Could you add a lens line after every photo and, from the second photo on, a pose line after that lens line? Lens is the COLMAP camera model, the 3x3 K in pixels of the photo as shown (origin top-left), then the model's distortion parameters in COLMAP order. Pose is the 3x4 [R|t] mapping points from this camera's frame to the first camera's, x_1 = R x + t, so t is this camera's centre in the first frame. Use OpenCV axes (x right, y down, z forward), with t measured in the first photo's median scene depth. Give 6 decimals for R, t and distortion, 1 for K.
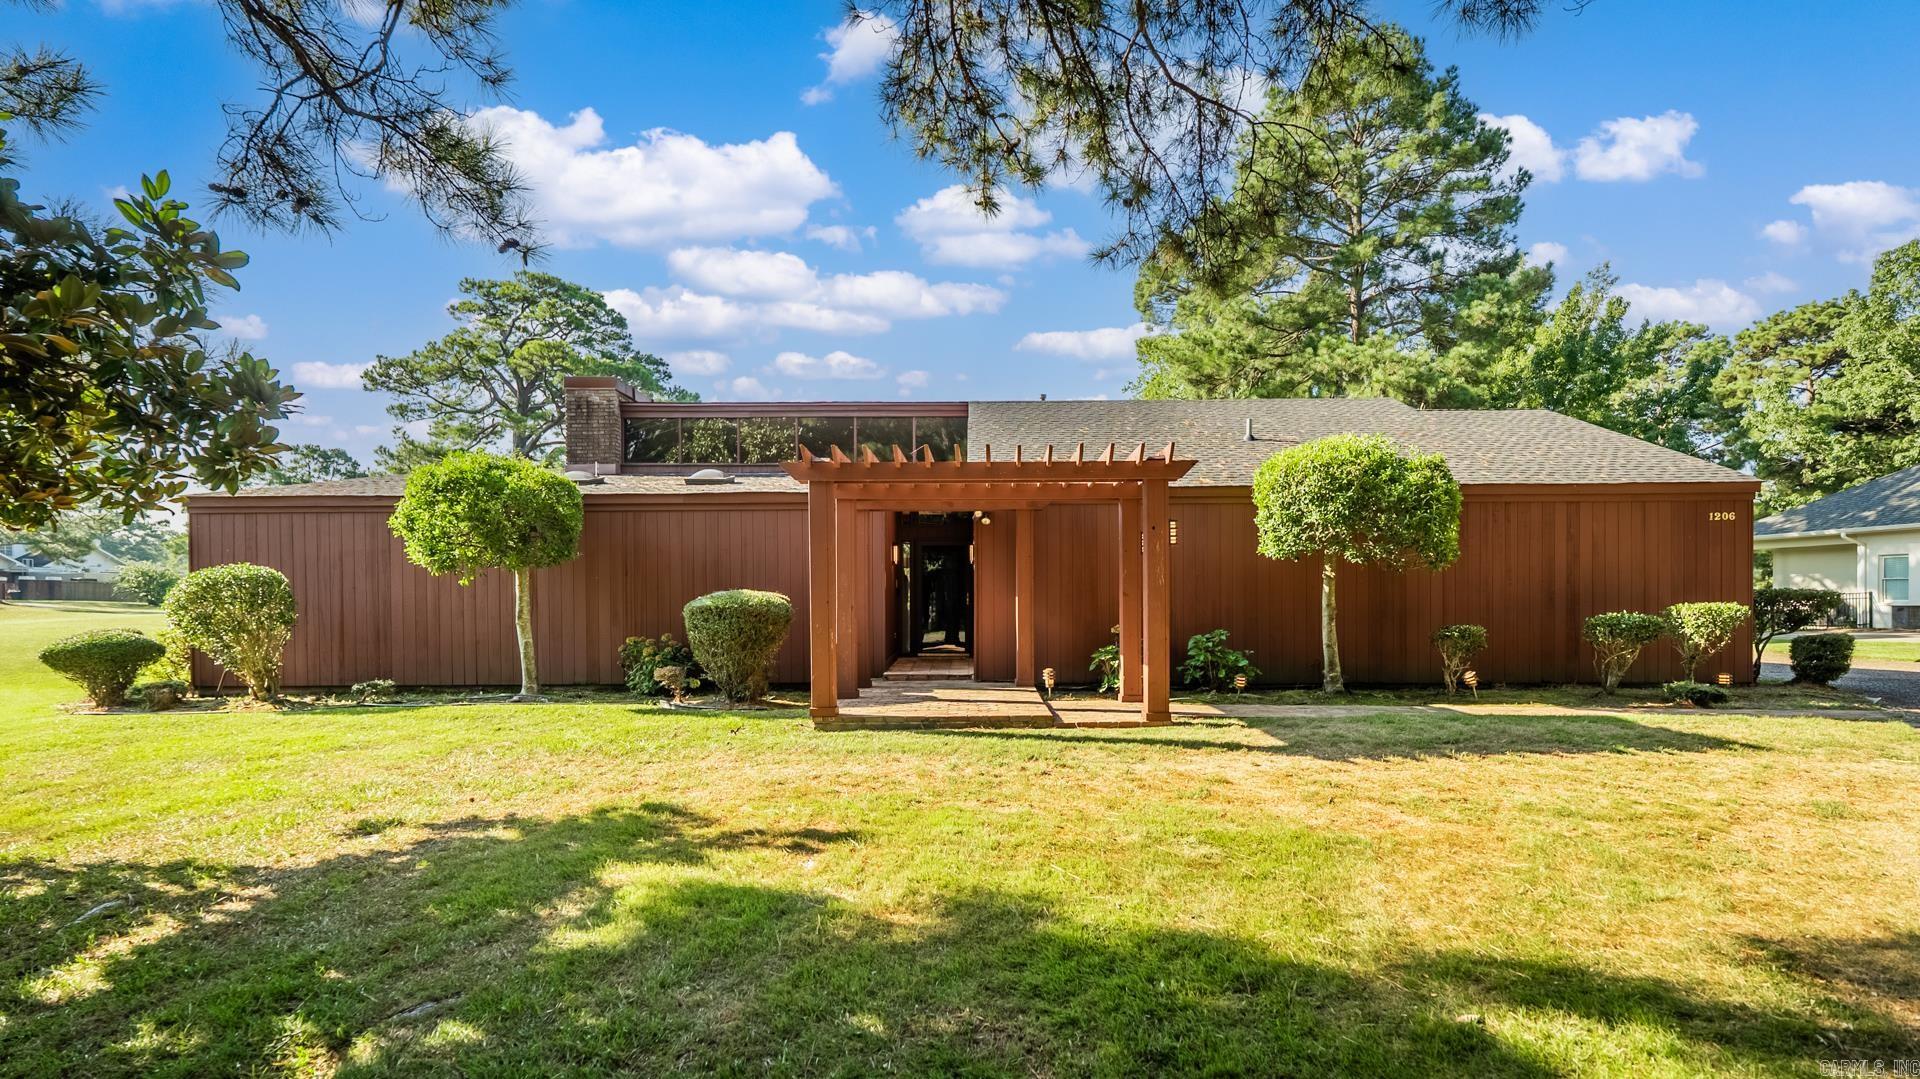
lens RADIAL K [[907.3, 0, 962.7], [0, 907.3, 615.9], [0, 0, 1]] dist [-0.000346, -0.000054]
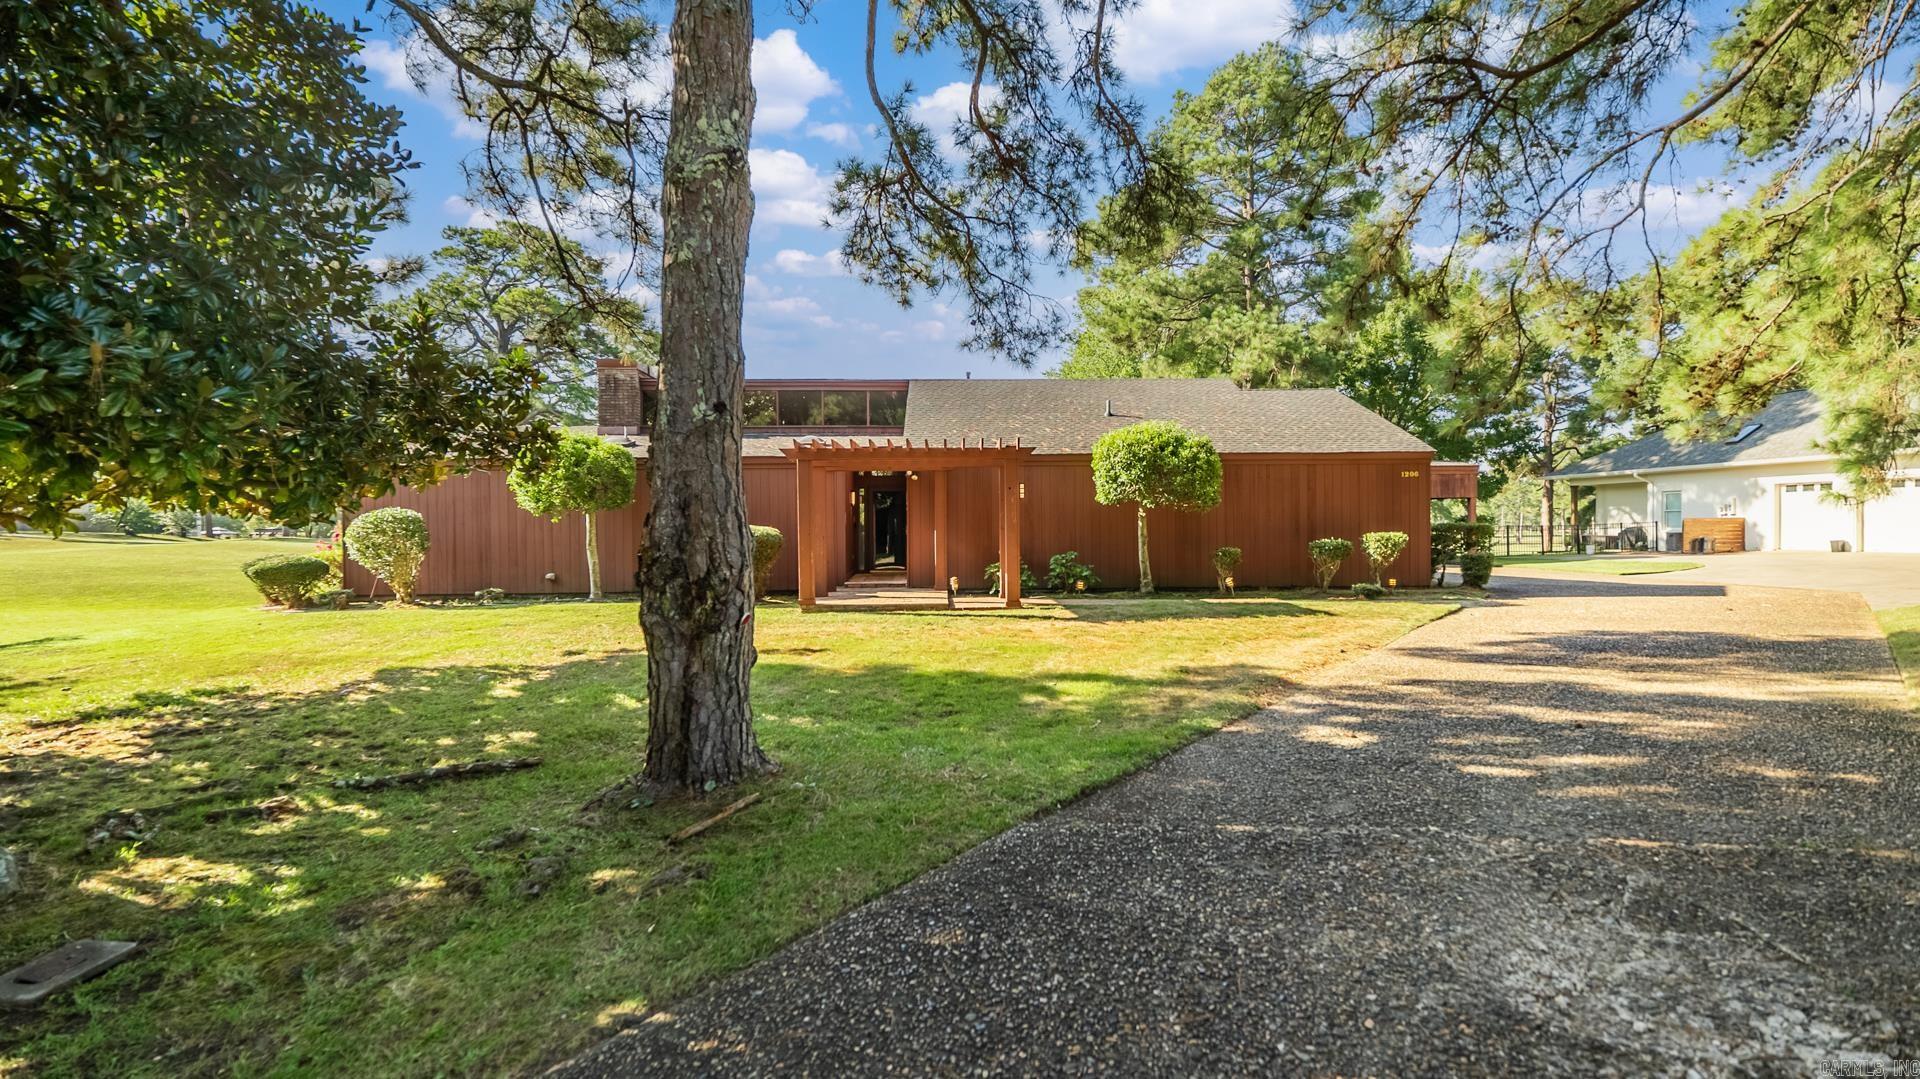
lens RADIAL K [[921.3, 0, 960.0], [0, 921.3, 539.5], [0, 0, 1]] dist [-0.004177, -0.000540]
pose [[0.999354, -0.002786, 0.035828, 0.044630], [0.002969, 0.999983, -0.005062, 0.002568], [-0.035813, 0.005165, 0.999345, -0.475731]]
